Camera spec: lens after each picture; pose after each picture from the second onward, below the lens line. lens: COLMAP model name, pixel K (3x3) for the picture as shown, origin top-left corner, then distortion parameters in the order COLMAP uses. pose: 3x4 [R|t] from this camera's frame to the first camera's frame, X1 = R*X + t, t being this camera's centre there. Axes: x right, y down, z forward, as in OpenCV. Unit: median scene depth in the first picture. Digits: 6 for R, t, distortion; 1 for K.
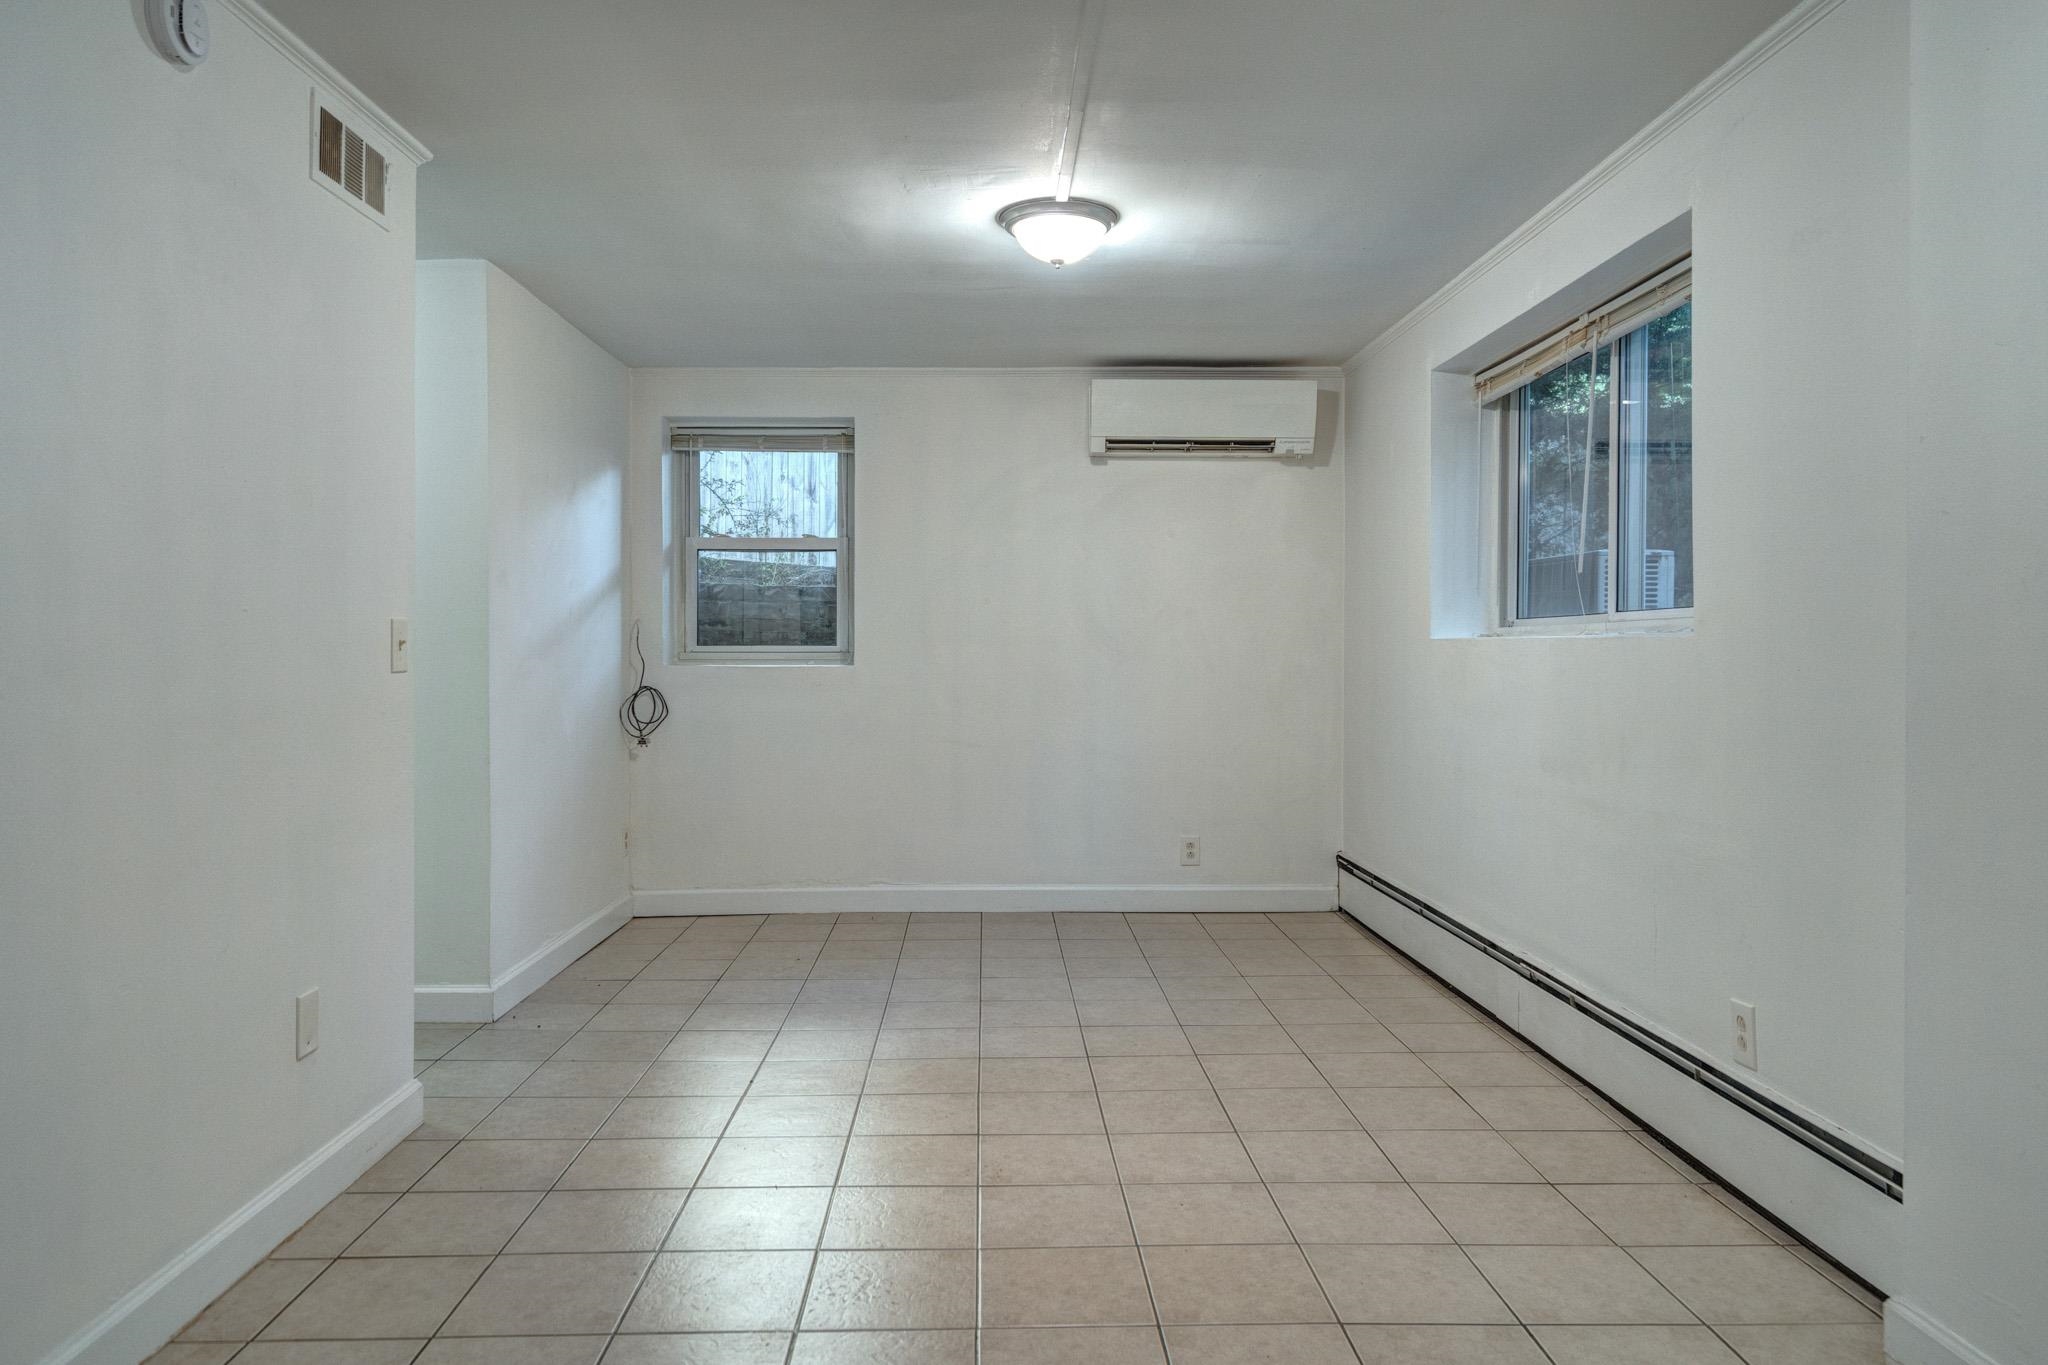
lens RADIAL K [[1370.5, 0, 979.4], [0, 1370.5, 654.0], [0, 0, 1]] dist [0.023610, 0.006796]
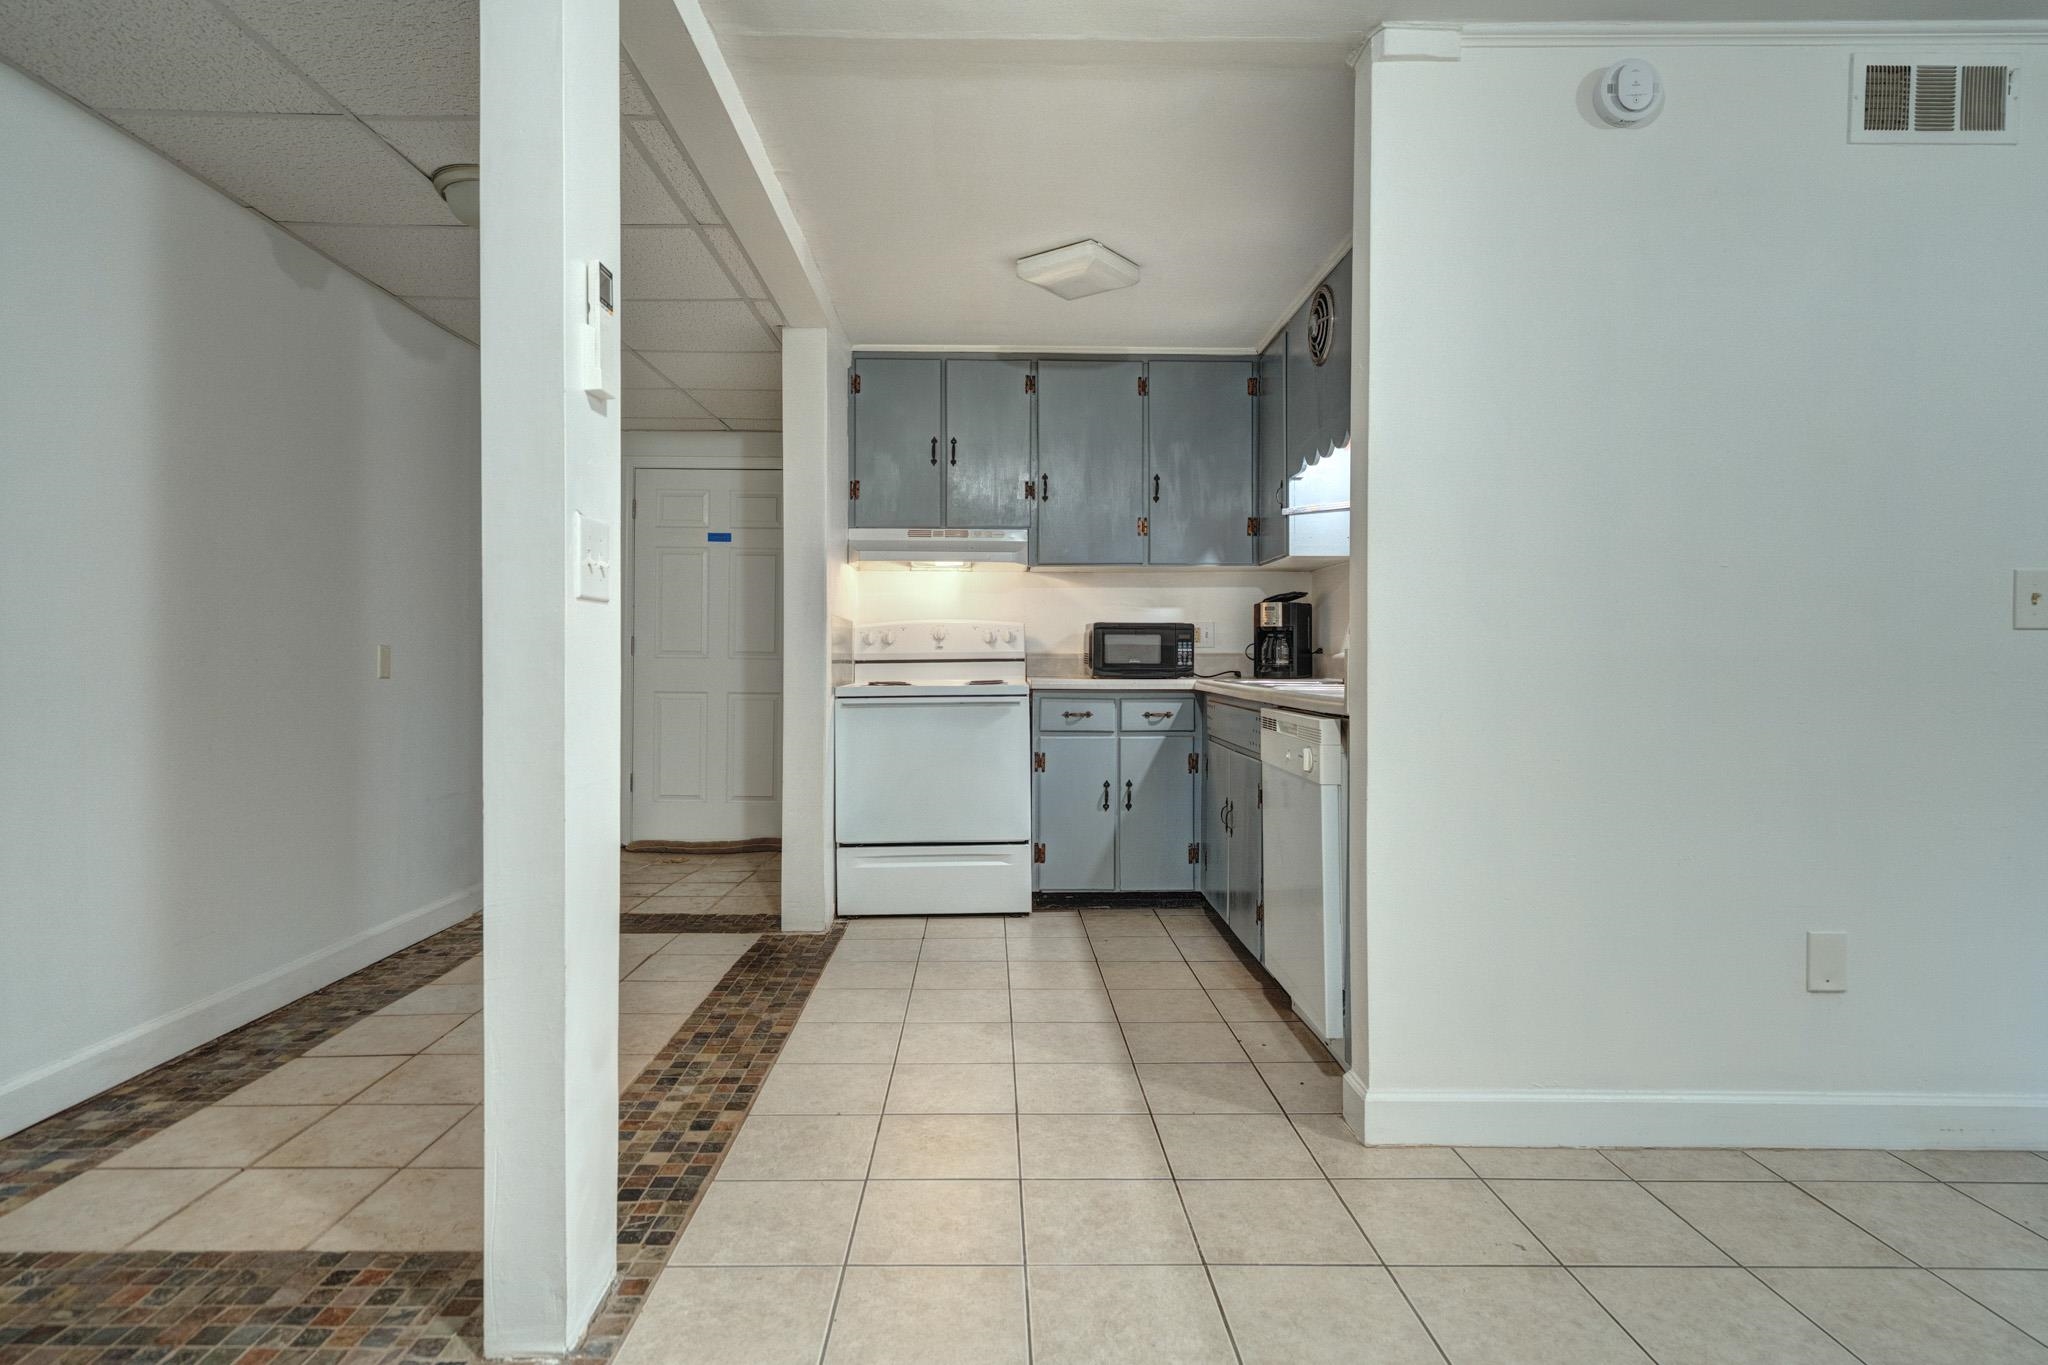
lens RADIAL K [[1099.0, 0, 1020.6], [0, 1099.0, 665.3], [0, 0, 1]] dist [0.011157, 0.001051]
pose [[0.032591, 0.012700, -0.999388, 0.165876], [-0.011321, 0.999860, 0.012337, 0.020555], [0.999405, 0.010912, 0.032730, 0.185329]]
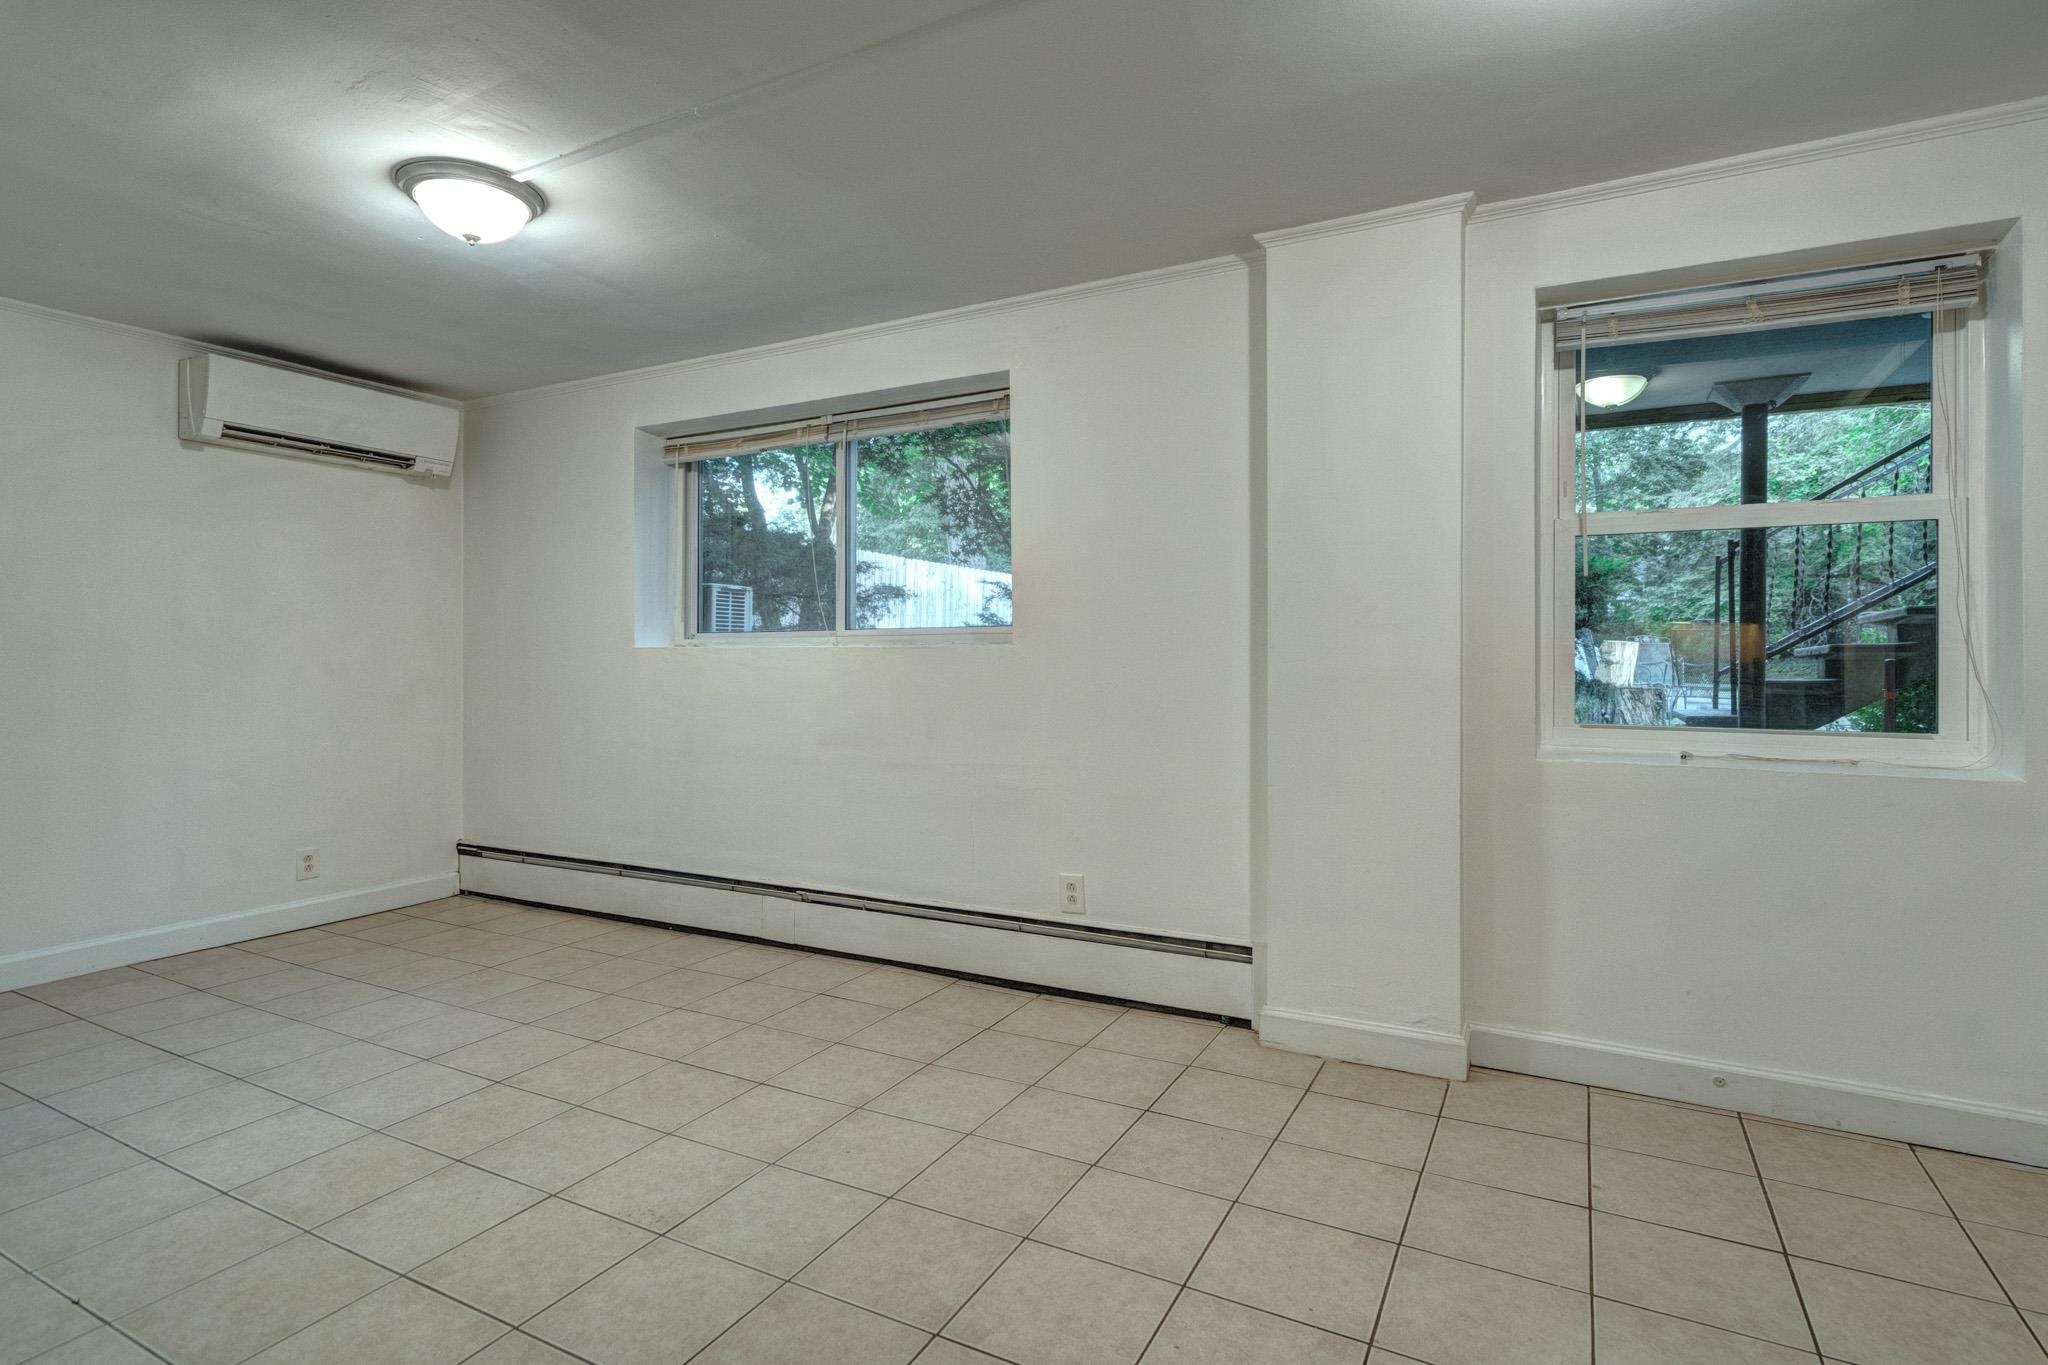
lens RADIAL K [[994.8, 0, 1002.9], [0, 994.8, 659.9], [0, 0, 1]] dist [0.001763, 0.004617]
pose [[0.489943, 0.003202, 0.871749, -0.255508], [0.002647, 0.999983, -0.005160, 0.004675], [-0.871750, 0.004836, 0.489926, 0.259687]]
